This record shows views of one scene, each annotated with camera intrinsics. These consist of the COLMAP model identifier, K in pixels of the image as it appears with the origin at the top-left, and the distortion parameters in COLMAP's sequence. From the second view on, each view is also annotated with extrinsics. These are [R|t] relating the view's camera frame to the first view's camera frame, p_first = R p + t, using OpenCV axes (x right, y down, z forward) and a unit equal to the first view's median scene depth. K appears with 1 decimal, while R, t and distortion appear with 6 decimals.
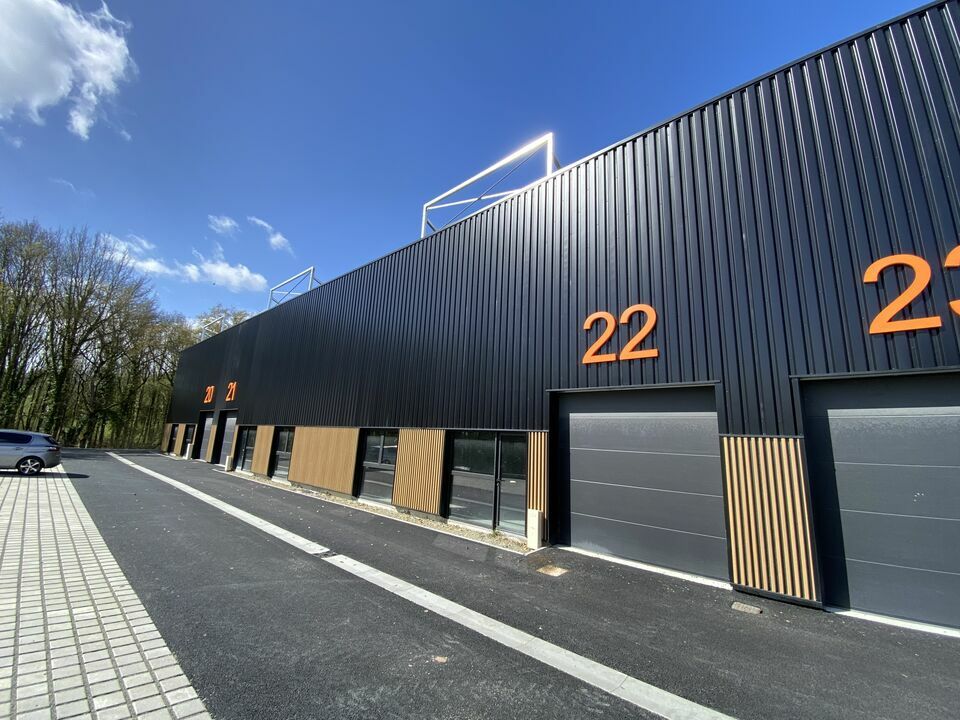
lens RADIAL K [[380.5, 0, 496.4], [0, 380.5, 369.6], [0, 0, 1]] dist [0.001636, -0.002605]
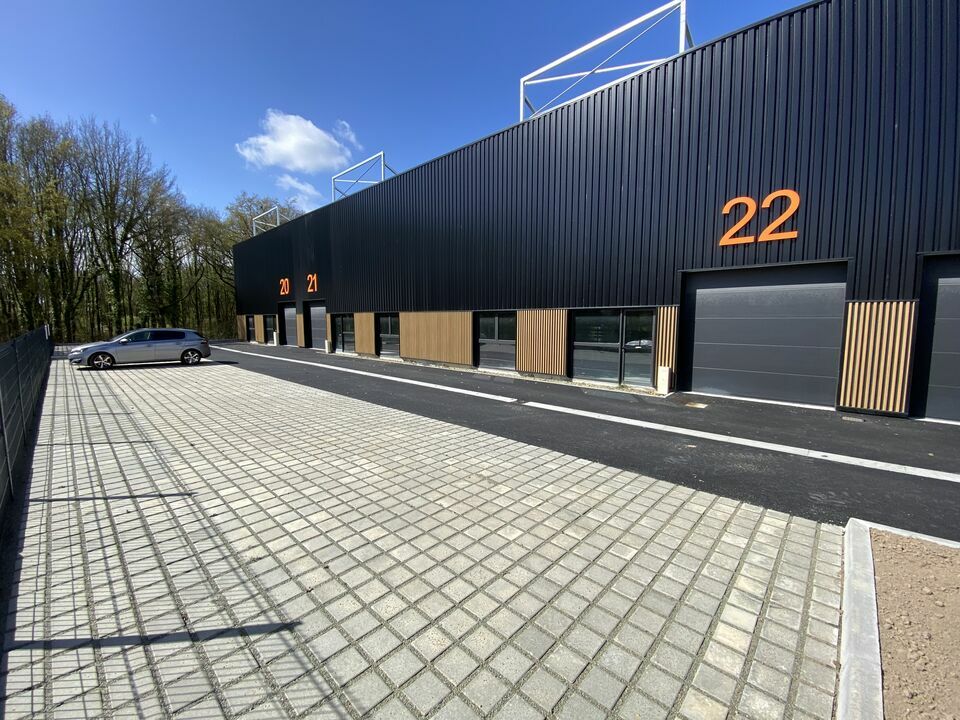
lens RADIAL K [[389.2, 0, 464.1], [0, 389.2, 364.2], [0, 0, 1]] dist [0.000476, -0.005984]
pose [[0.997633, -0.048785, -0.048465, -0.511556], [0.061272, 0.950563, 0.304428, -0.082022], [0.031217, -0.306677, 0.951302, -0.271402]]
